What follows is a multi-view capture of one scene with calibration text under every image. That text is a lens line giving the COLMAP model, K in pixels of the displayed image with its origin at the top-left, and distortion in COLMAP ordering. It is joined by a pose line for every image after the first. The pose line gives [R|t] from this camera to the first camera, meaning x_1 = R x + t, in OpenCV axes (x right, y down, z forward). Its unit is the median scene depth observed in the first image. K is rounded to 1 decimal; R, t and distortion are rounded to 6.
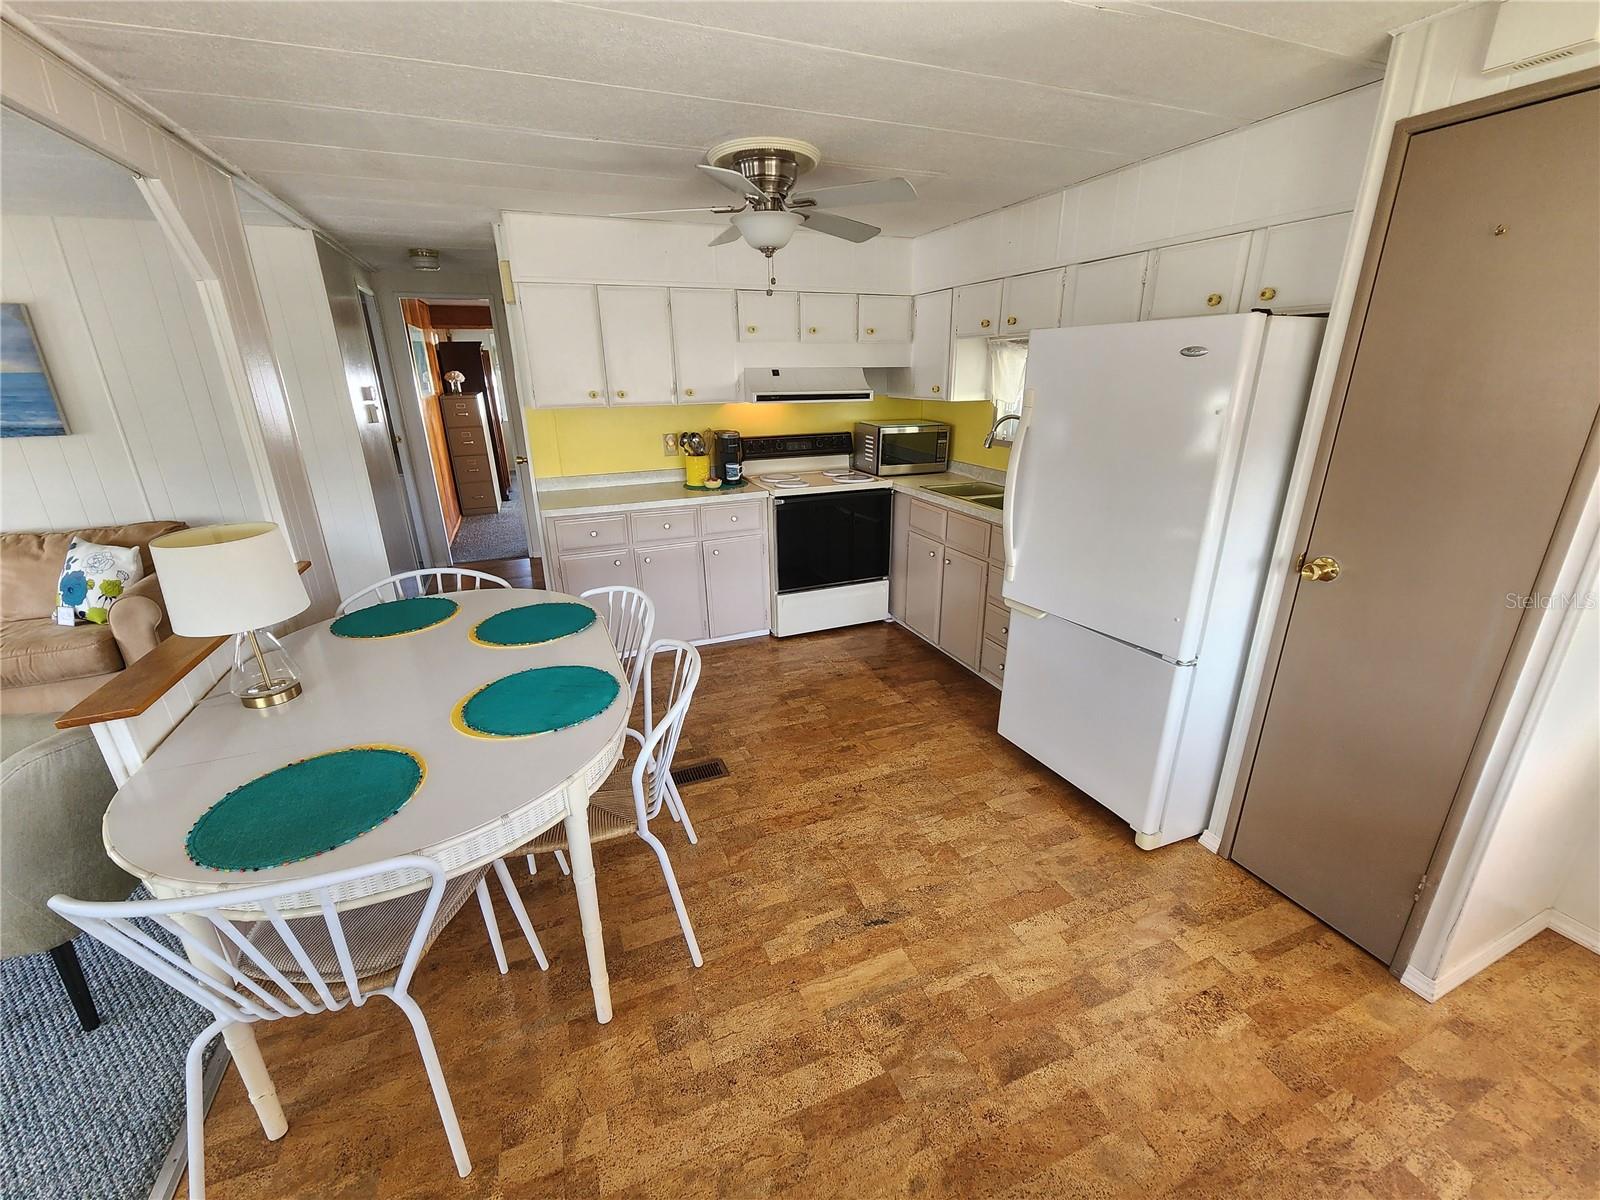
lens RADIAL K [[659.3, 0, 804.8], [0, 659.3, 601.1], [0, 0, 1]] dist [-0.000194, -0.001018]
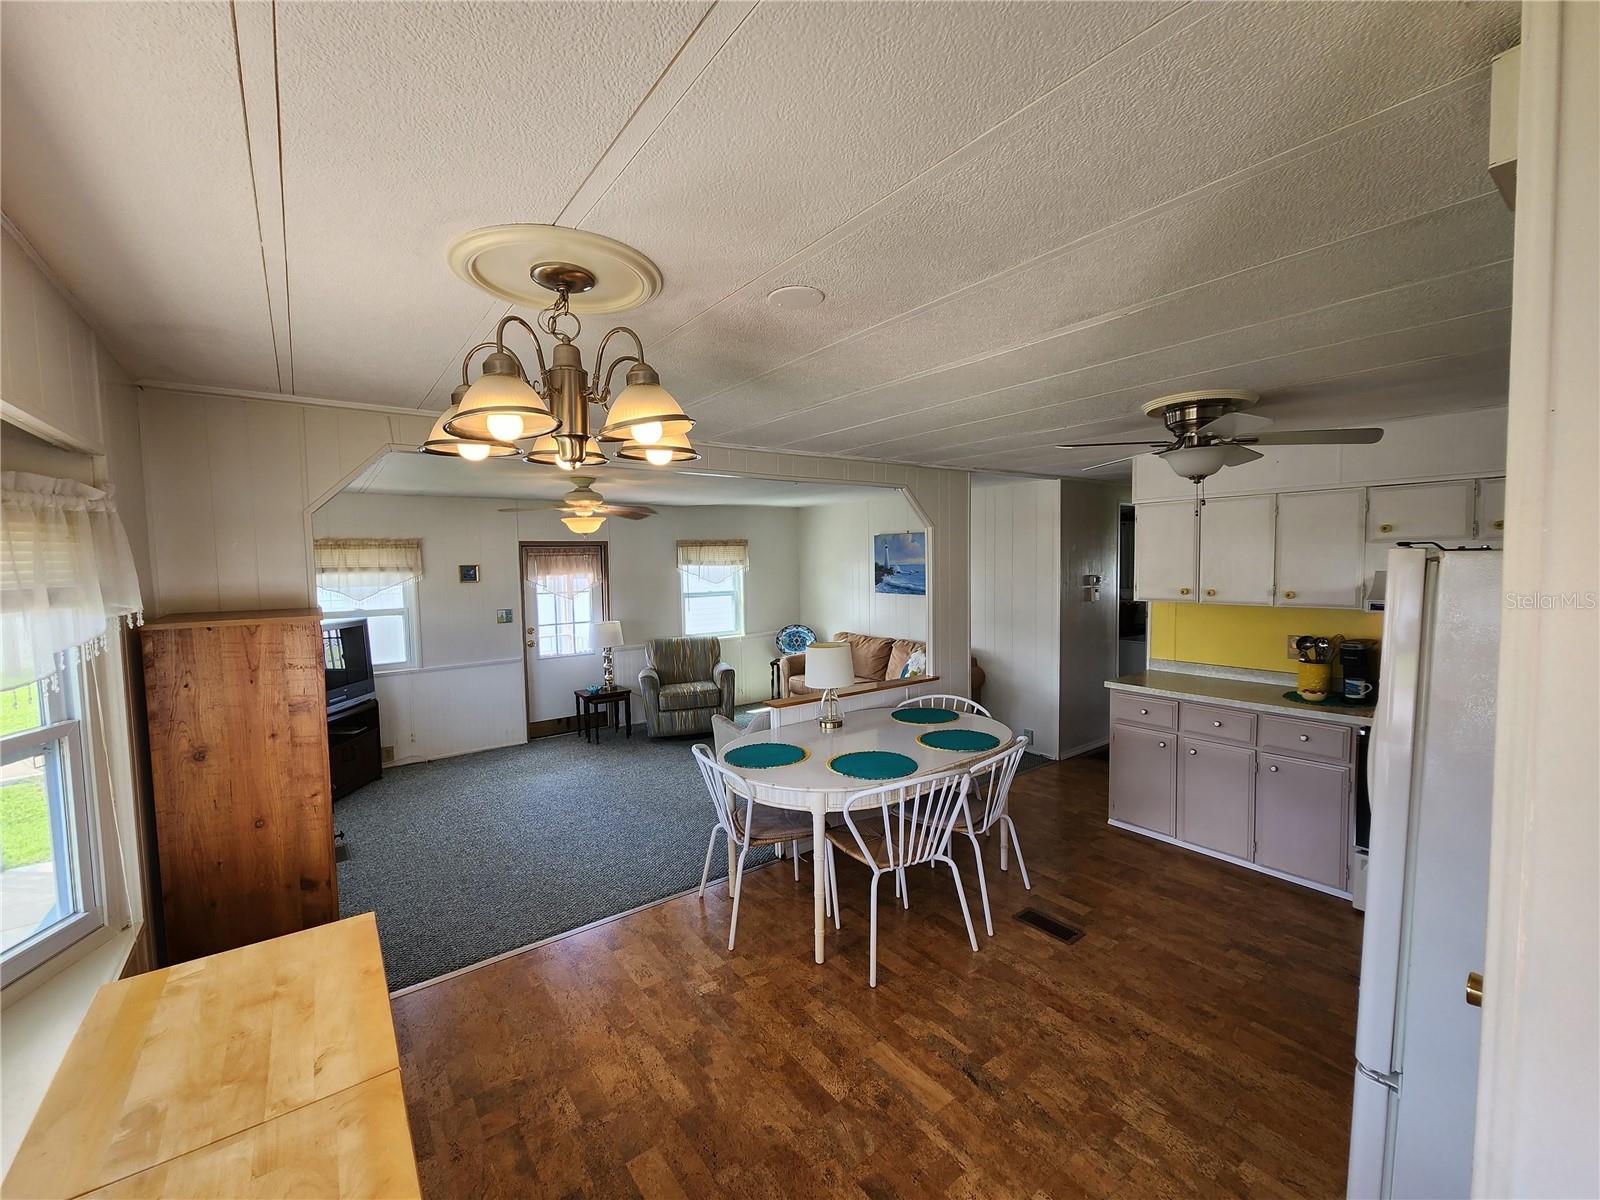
lens RADIAL K [[659.3, 0, 801.8], [0, 659.3, 594.9], [0, 0, 1]] dist [-0.000194, -0.001018]
pose [[0.255992, 0.061941, -0.964692, 0.888826], [-0.307175, 0.951434, -0.020423, -0.135727], [0.916576, 0.301557, 0.262586, 0.190397]]
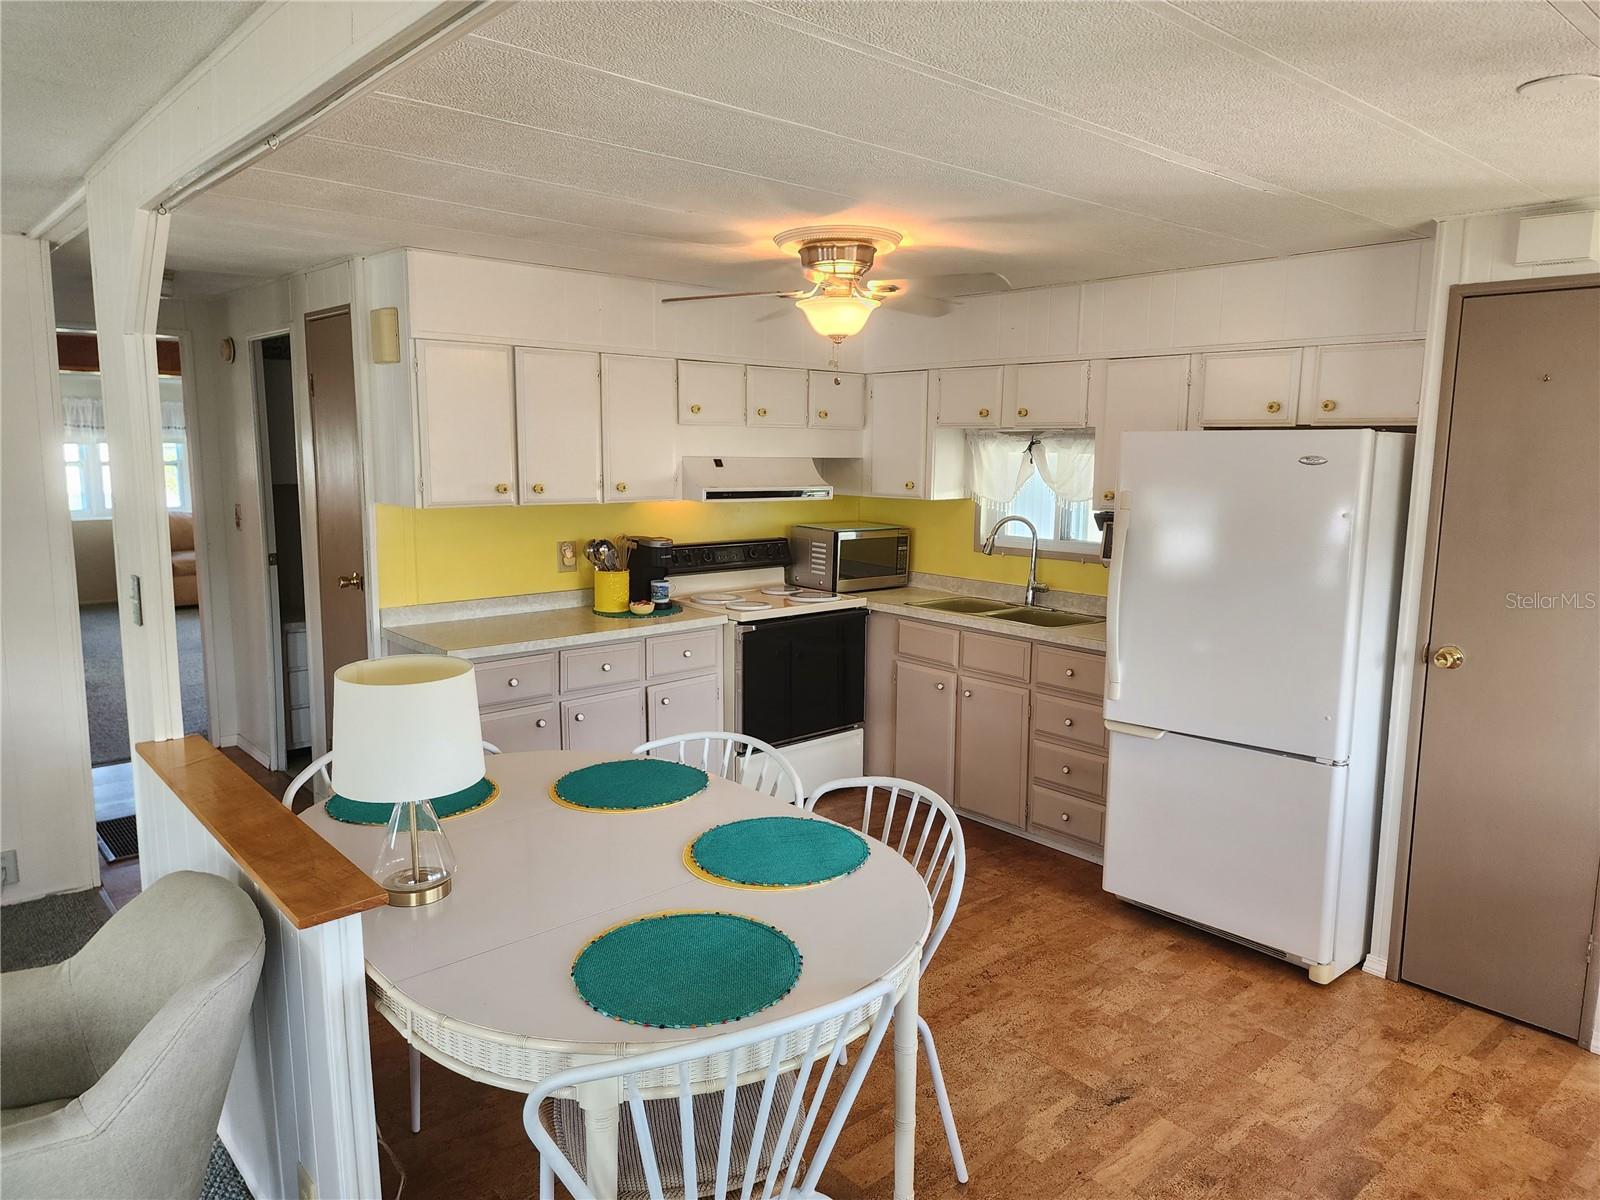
lens RADIAL K [[1069.0, 0, 809.6], [0, 1069.0, 590.6], [0, 0, 1]] dist [0.079324, -0.069533]
pose [[0.941541, -0.024211, 0.336027, -0.613684], [0.090675, 0.978820, -0.183546, 0.059438], [-0.324466, 0.203285, 0.923795, -0.249060]]
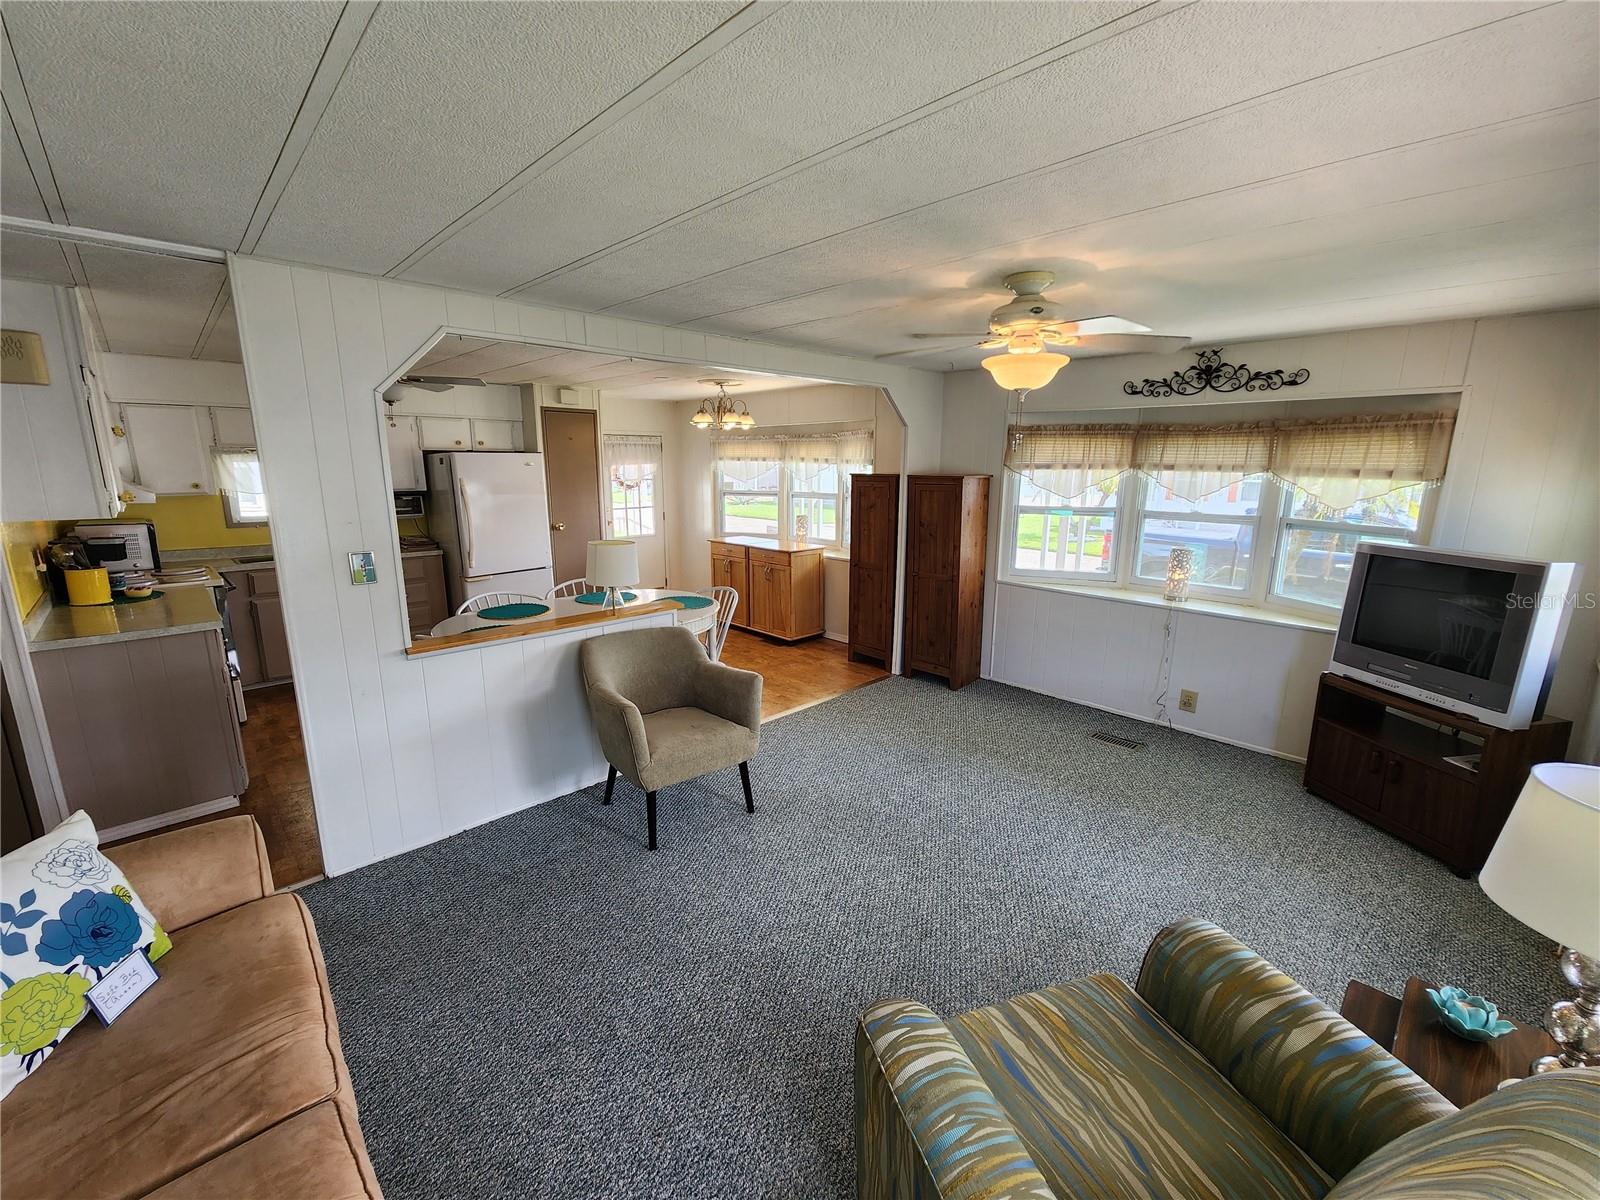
lens RADIAL K [[659.3, 0, 794.4], [0, 659.3, 593.9], [0, 0, 1]] dist [-0.000194, -0.001018]
pose [[-0.372335, -0.168463, 0.912681, -2.235269], [0.306361, 0.905958, 0.292204, -0.277421], [-0.876076, 0.388407, -0.285709, 0.819352]]
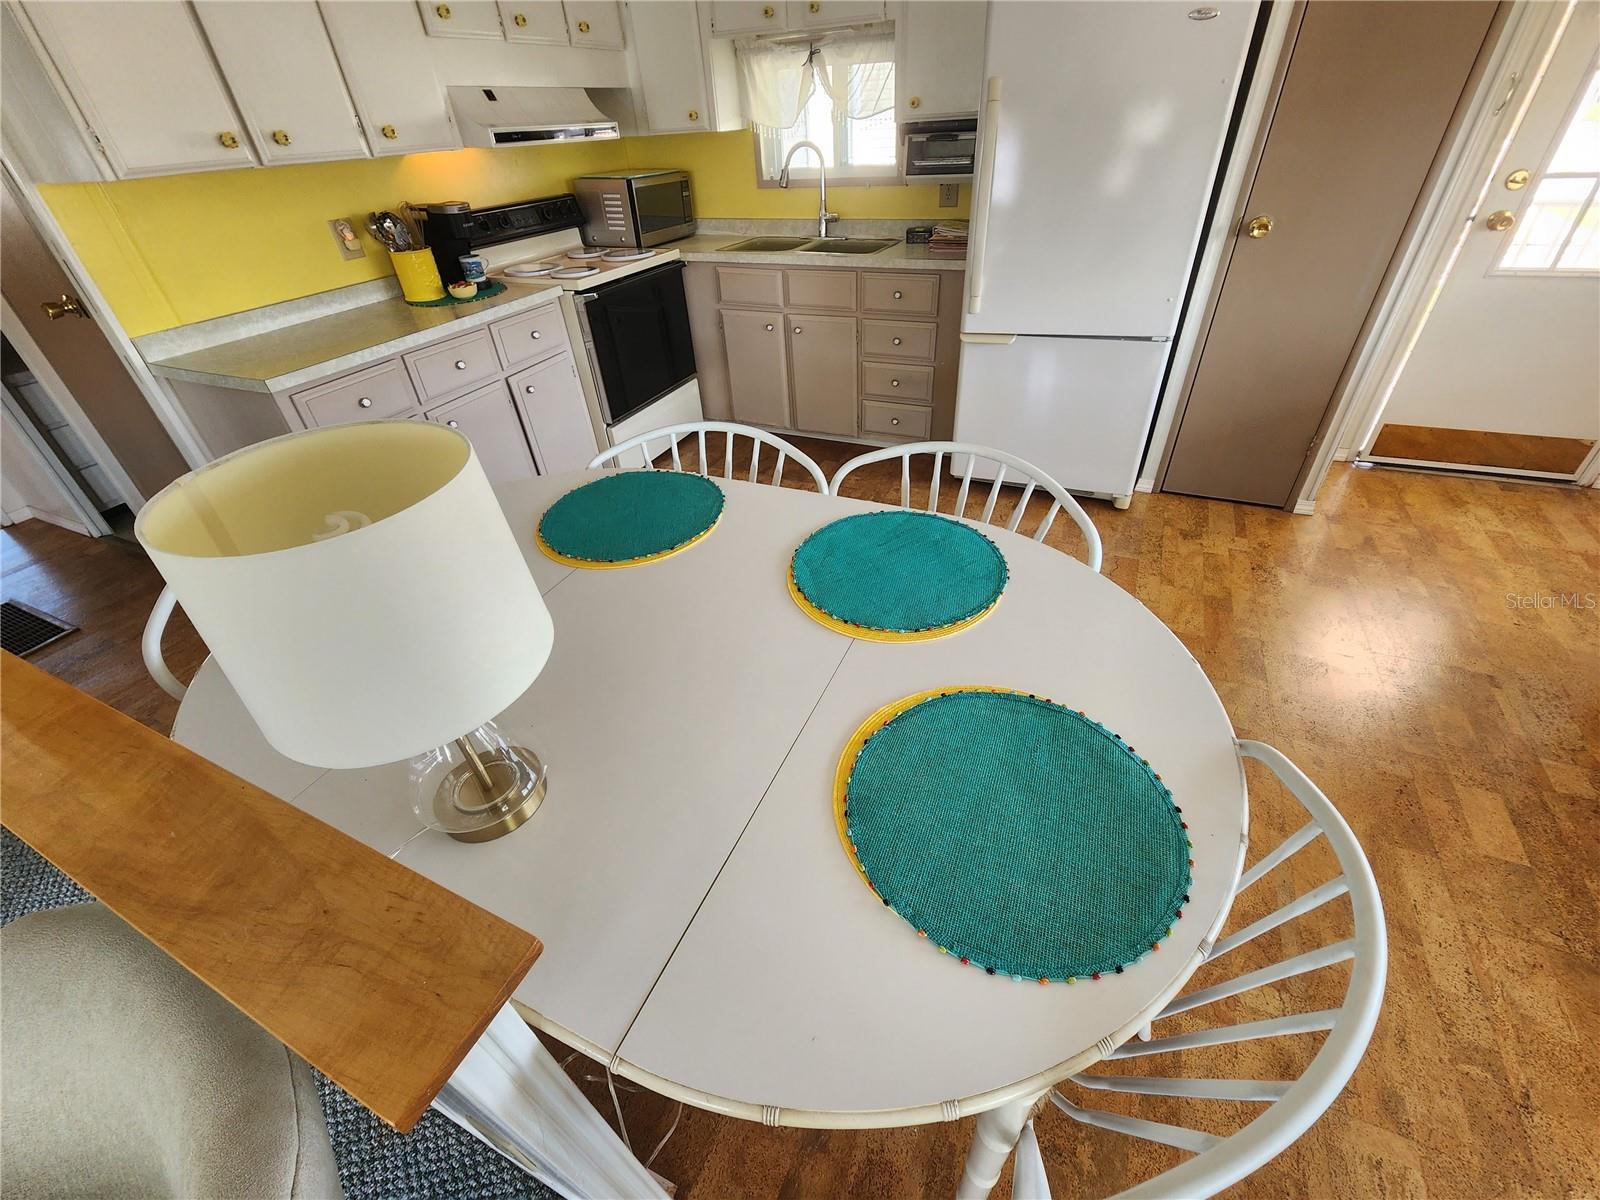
lens RADIAL K [[659.3, 0, 805.6], [0, 659.3, 597.7], [0, 0, 1]] dist [-0.000194, -0.001018]
pose [[0.726681, -0.426834, 0.538281, -0.648903], [0.266912, 0.897418, 0.351282, -0.069667], [-0.633002, -0.111596, 0.766064, 0.399419]]
